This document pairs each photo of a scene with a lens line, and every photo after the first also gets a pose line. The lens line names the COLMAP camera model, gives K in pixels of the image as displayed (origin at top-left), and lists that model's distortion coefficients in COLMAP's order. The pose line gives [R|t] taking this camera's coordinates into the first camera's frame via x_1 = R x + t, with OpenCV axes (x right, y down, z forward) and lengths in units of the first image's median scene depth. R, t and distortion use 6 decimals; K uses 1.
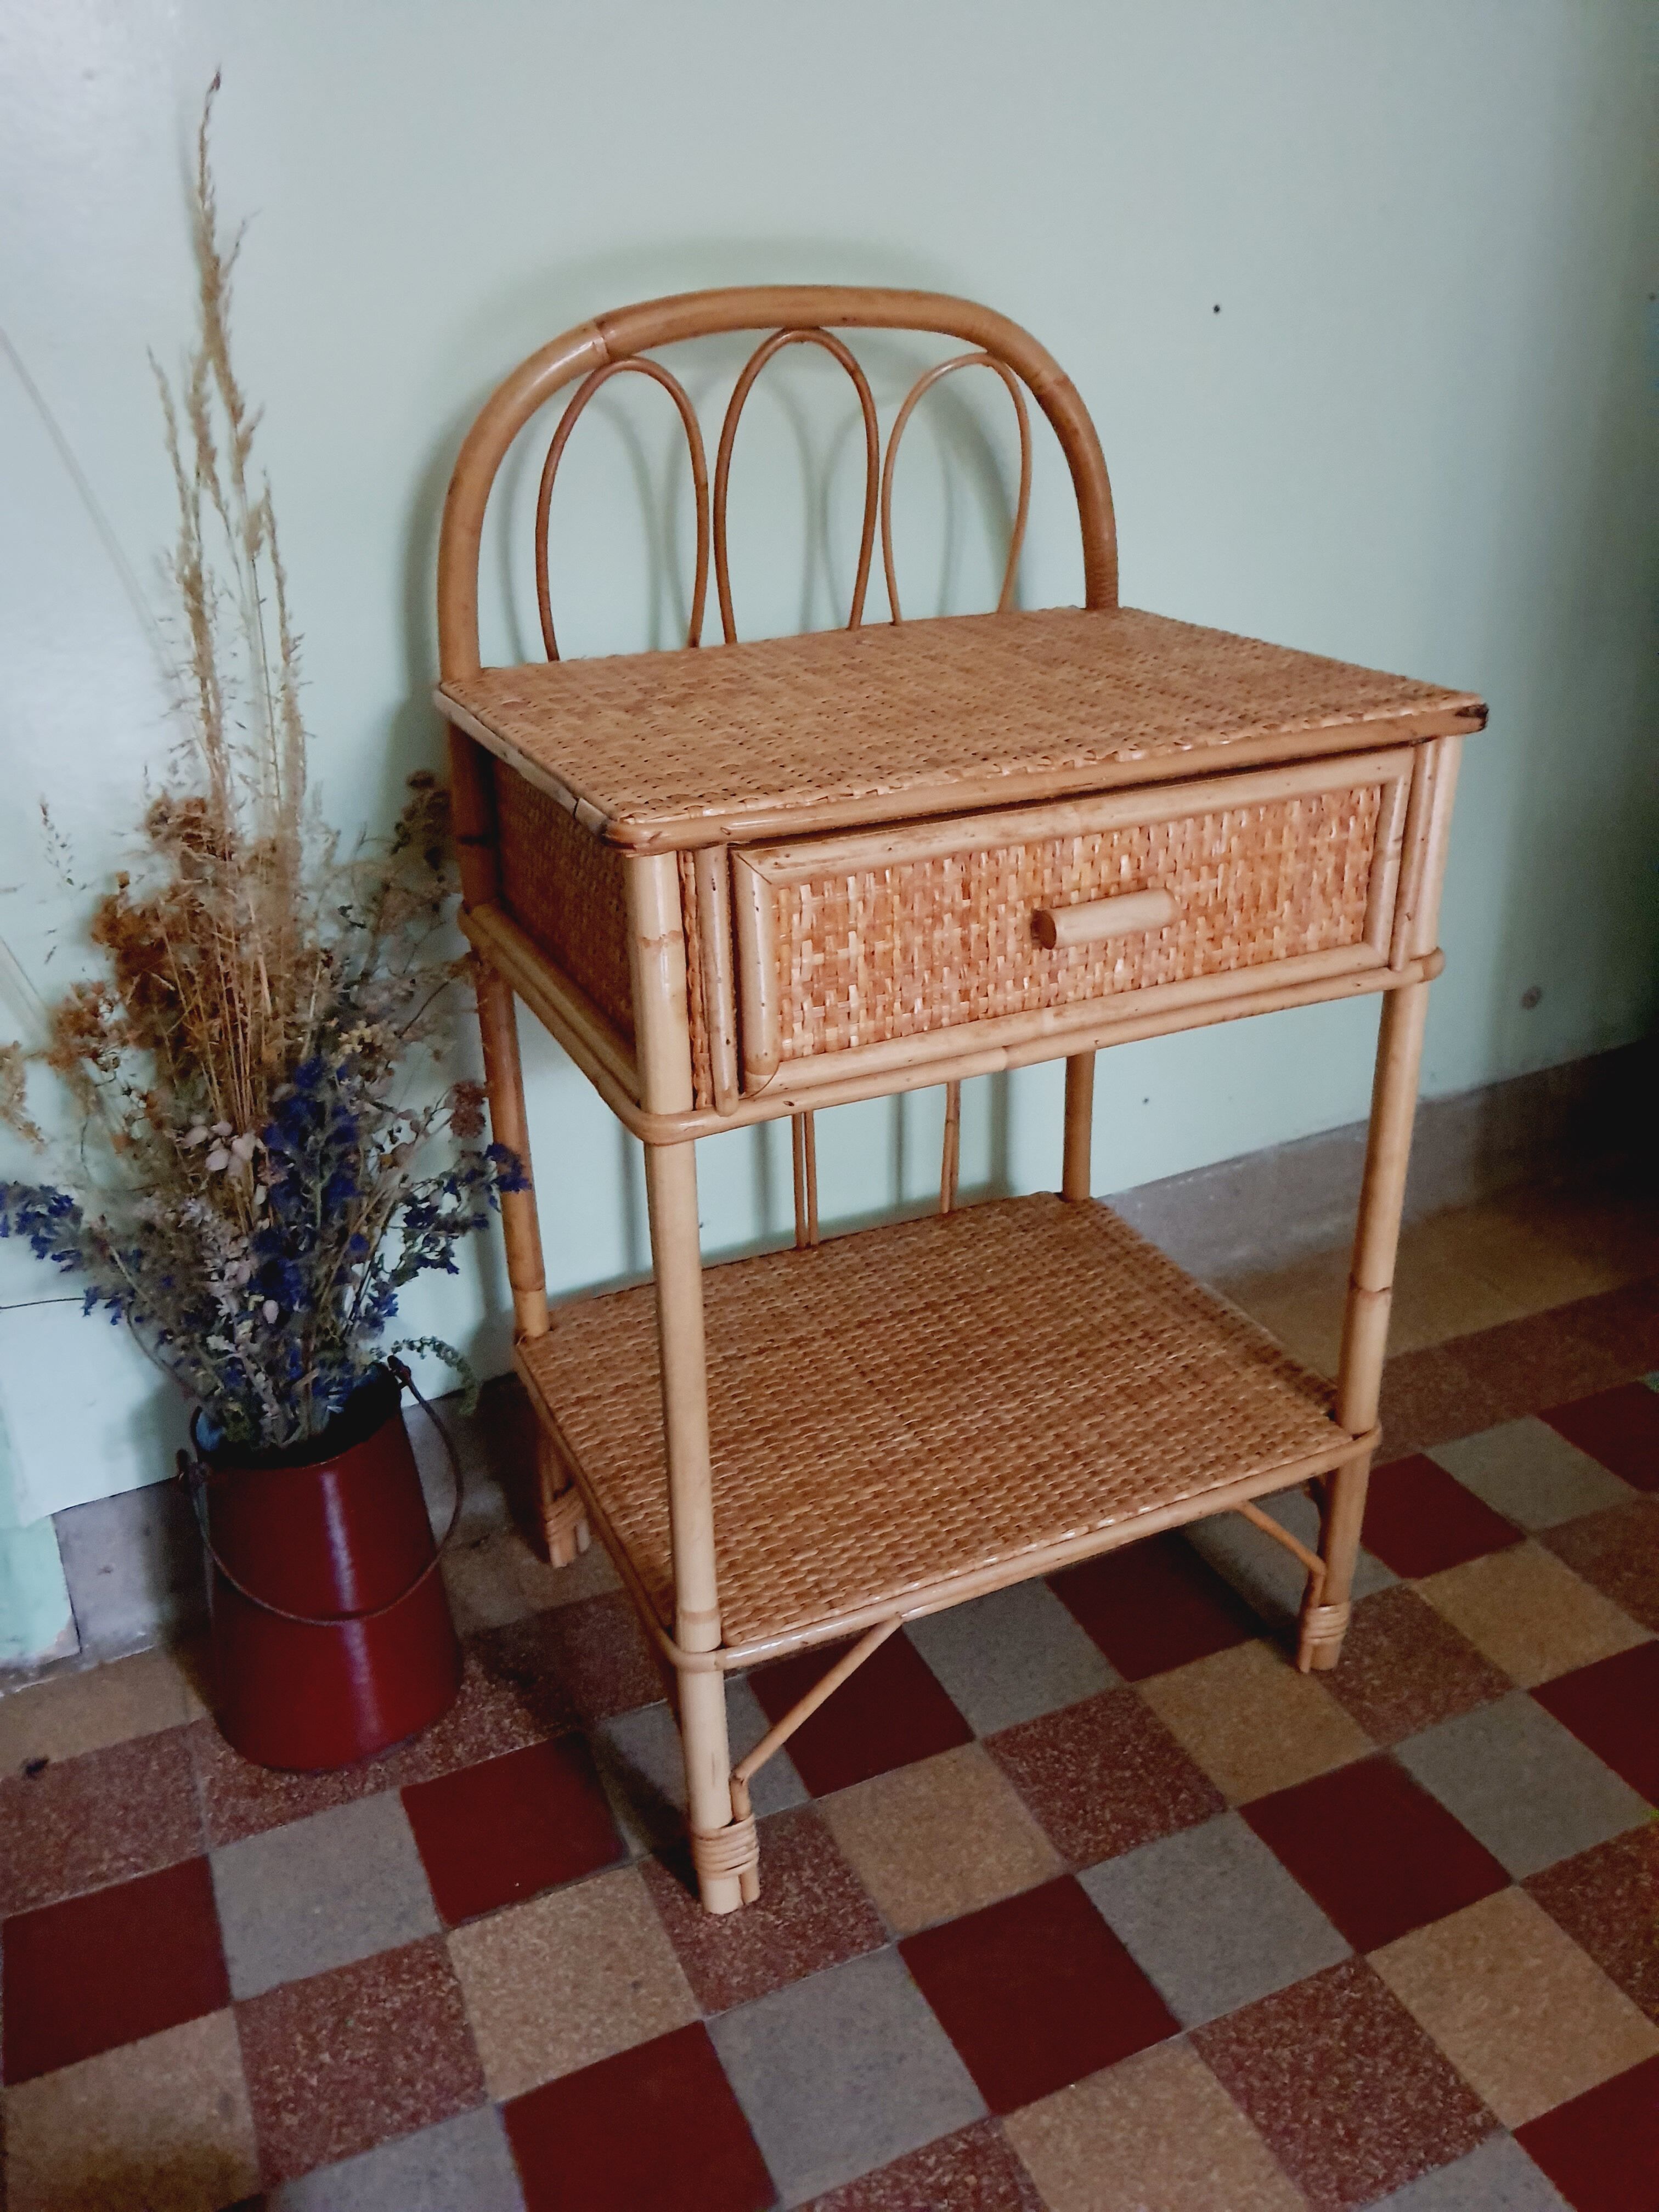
lens RADIAL K [[1739.6, 0, 843.3], [0, 1739.6, 1099.0], [0, 0, 1]] dist [0.079212, -0.136880]
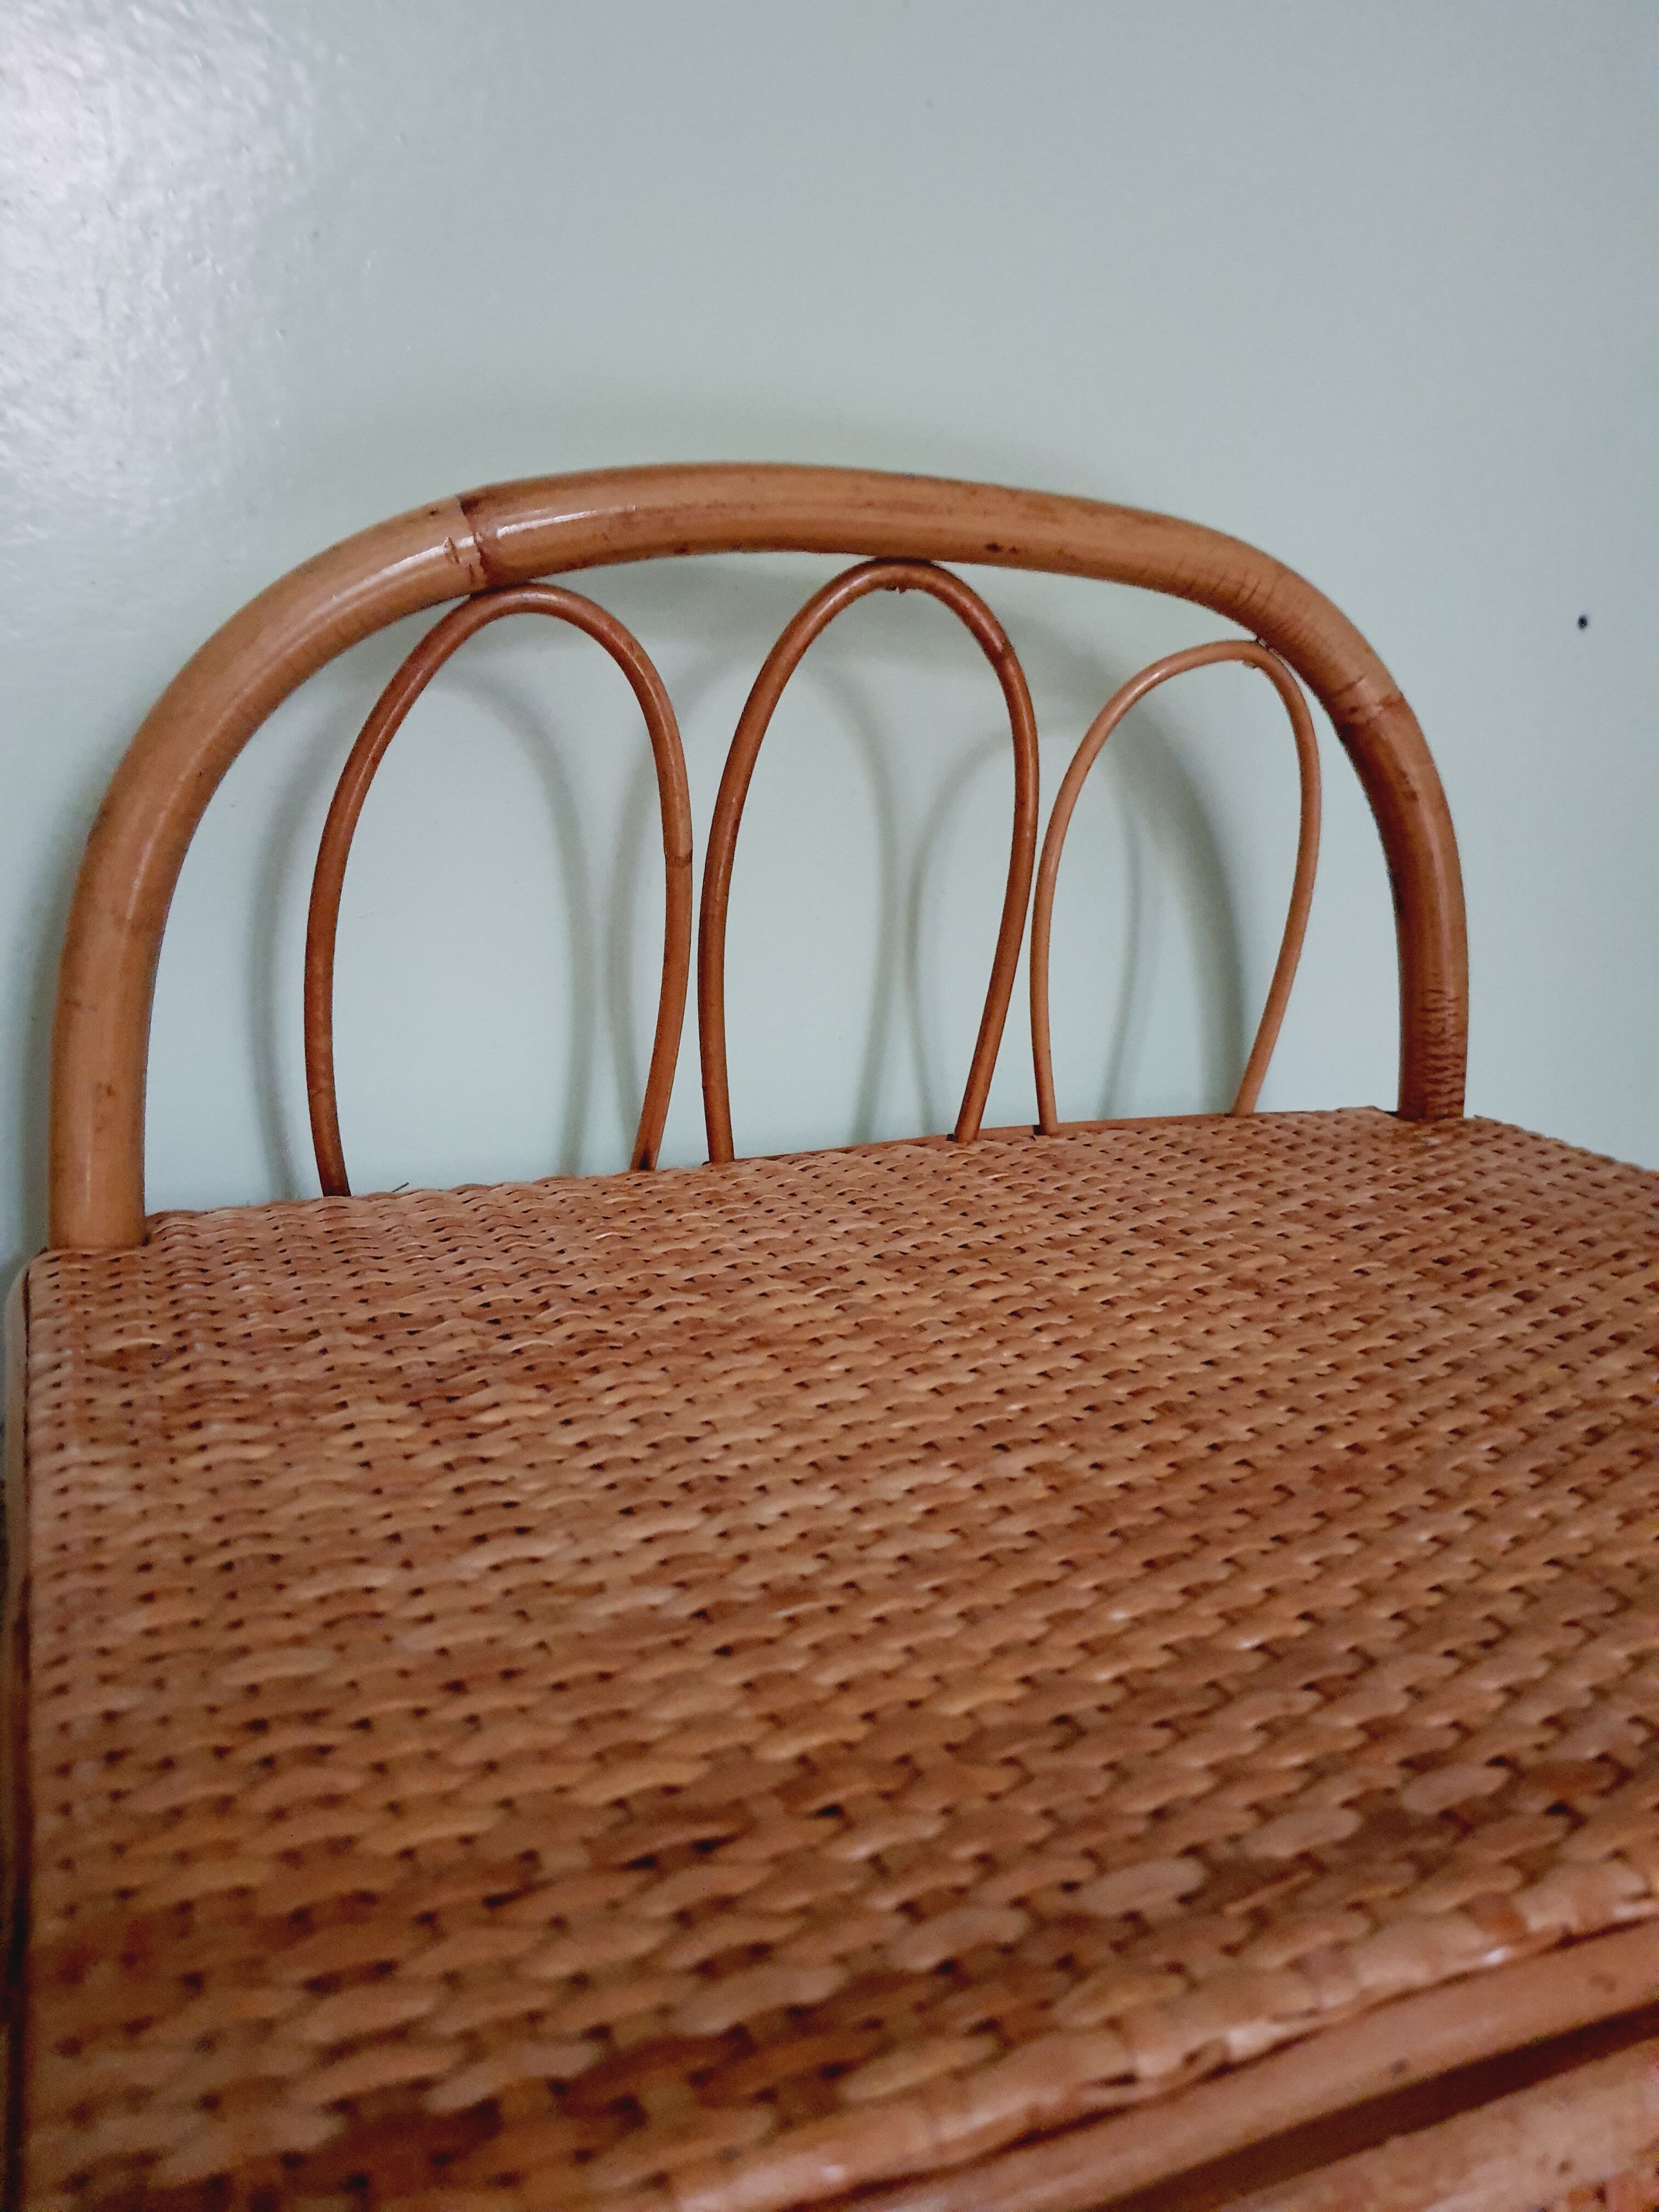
lens RADIAL K [[1739.6, 0, 831.5], [0, 1739.6, 1117.9], [0, 0, 1]] dist [0.079212, -0.136880]
pose [[0.998489, 0.054178, -0.009198, -0.031584], [-0.054932, 0.979289, -0.194871, -0.196836], [-0.001551, 0.195082, 0.980786, 0.568725]]
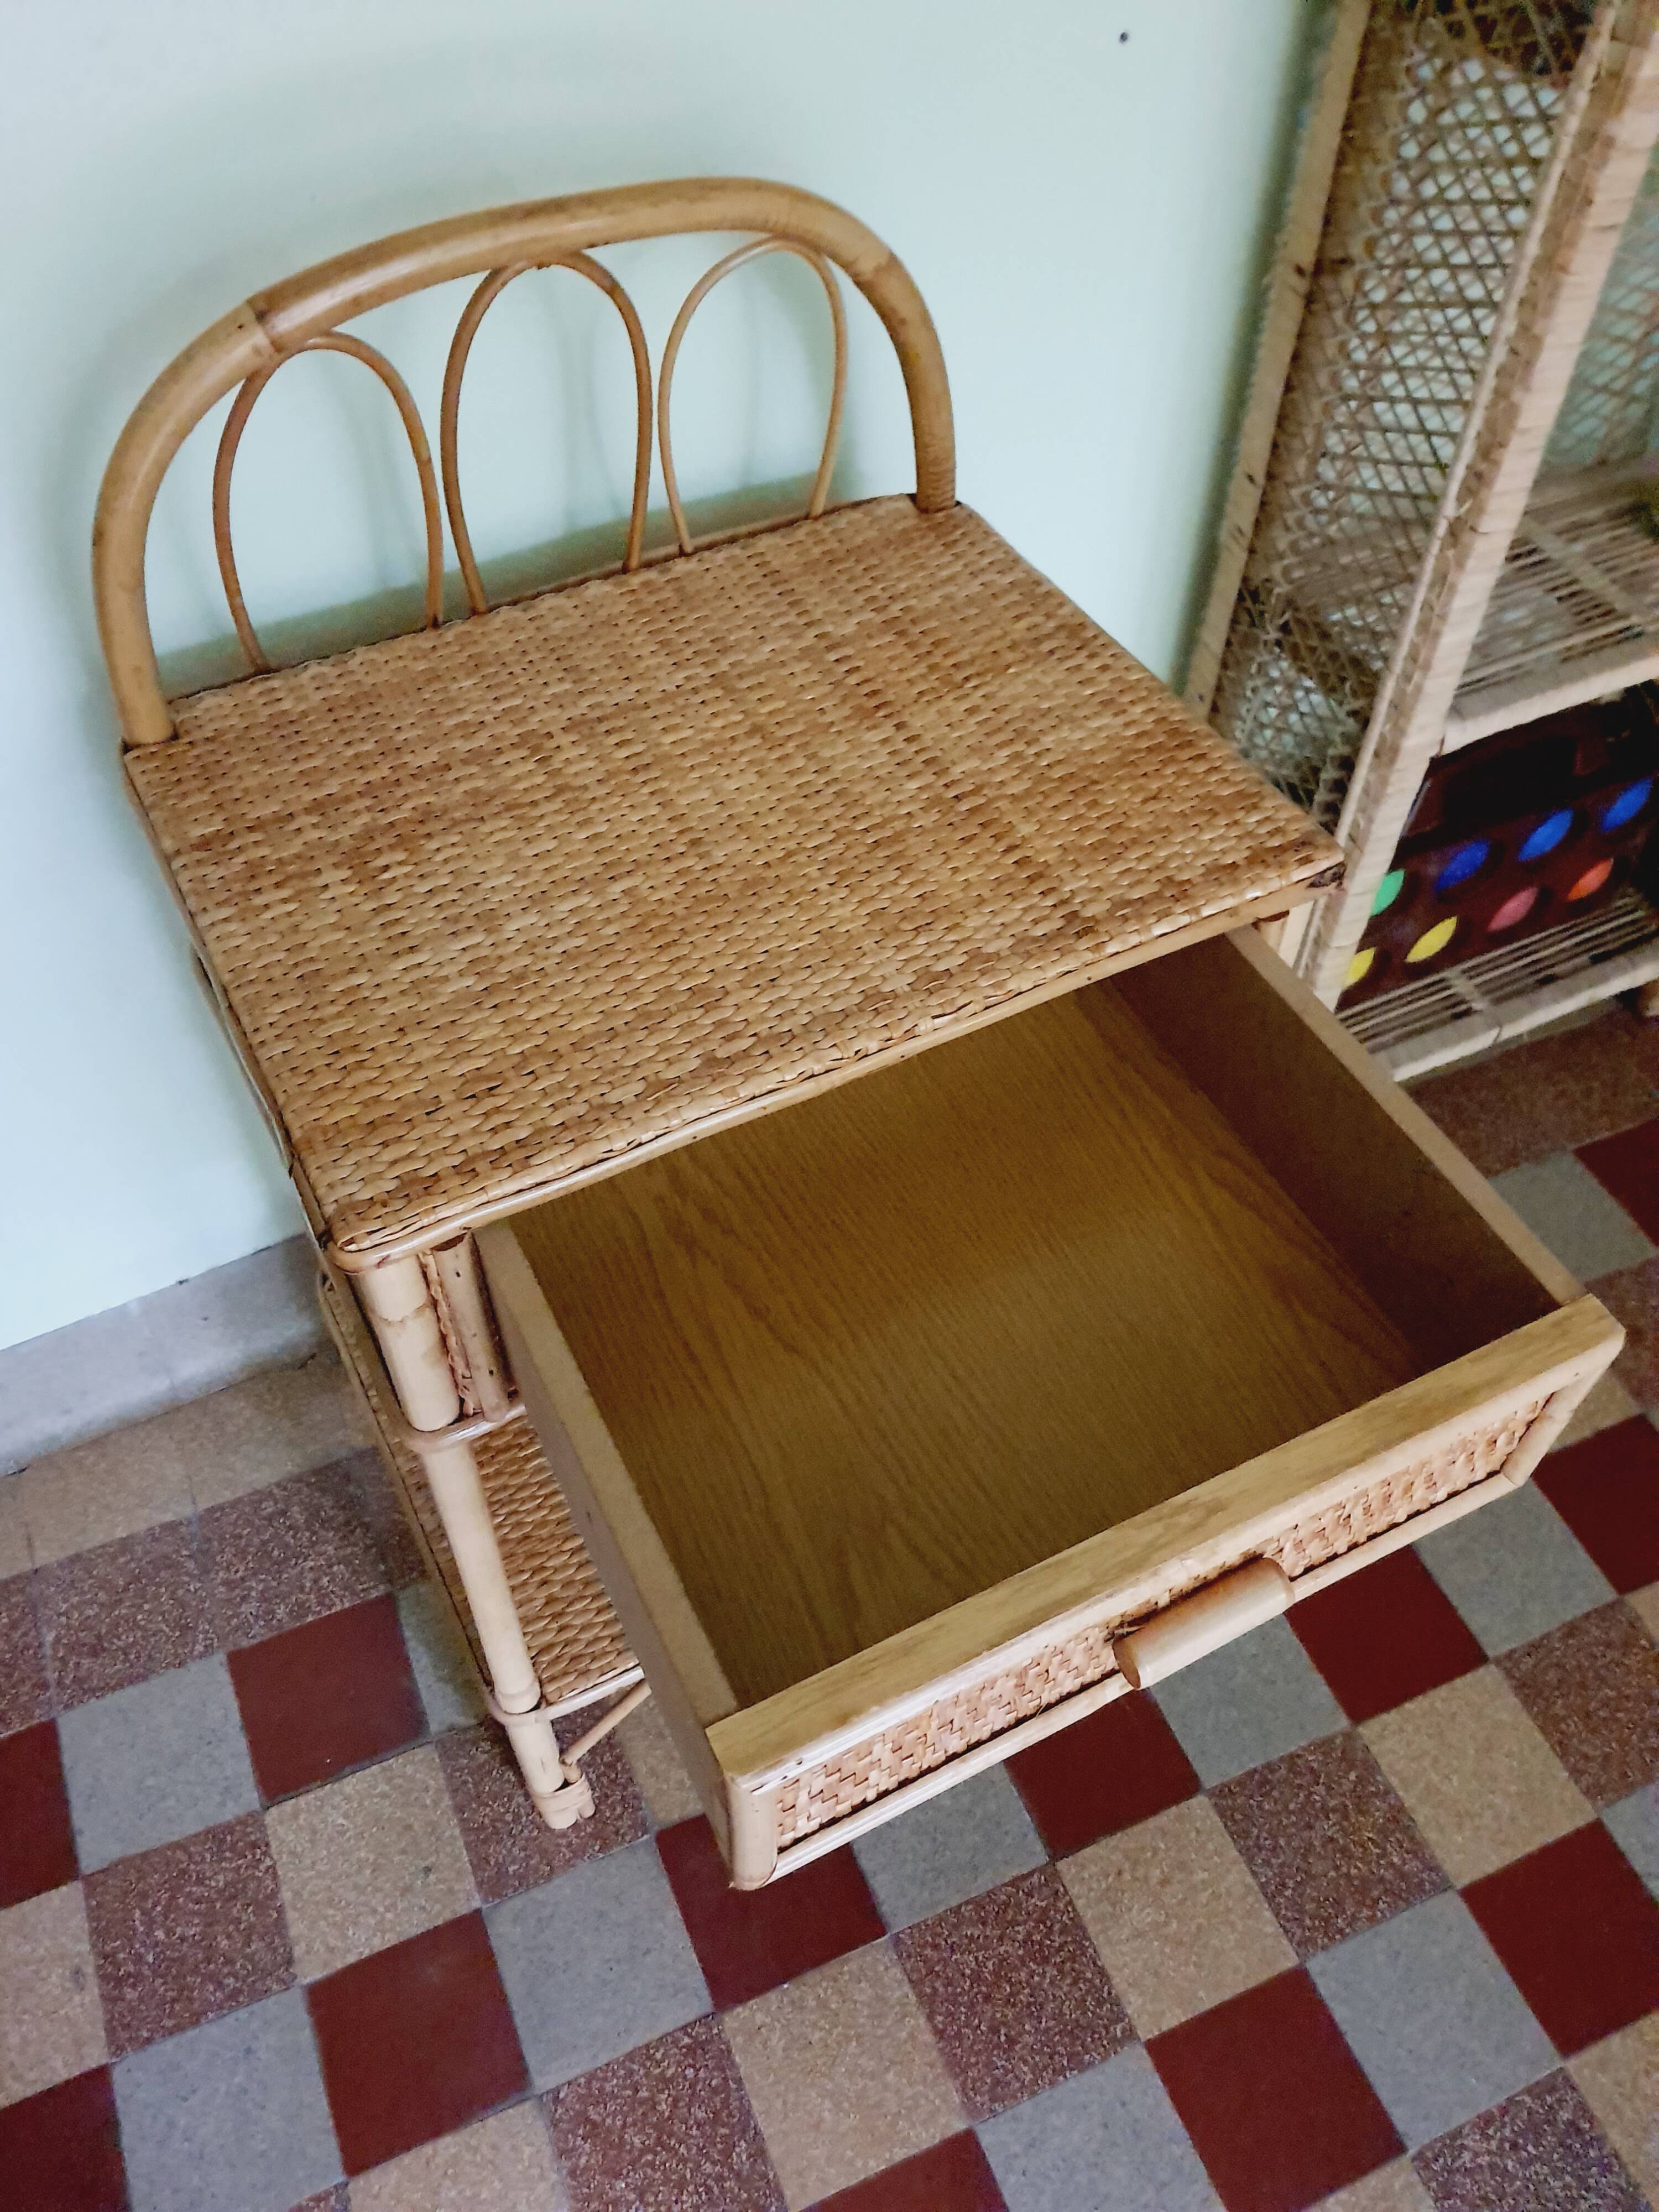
lens RADIAL K [[1764.8, 0, 838.7], [0, 1764.8, 1108.7], [0, 0, 1]] dist [0.050613, -0.112235]
pose [[0.997377, -0.023522, 0.068452, 0.044685], [-0.007670, 0.906055, 0.423090, -0.439944], [-0.071974, -0.422505, 0.903498, 0.152977]]
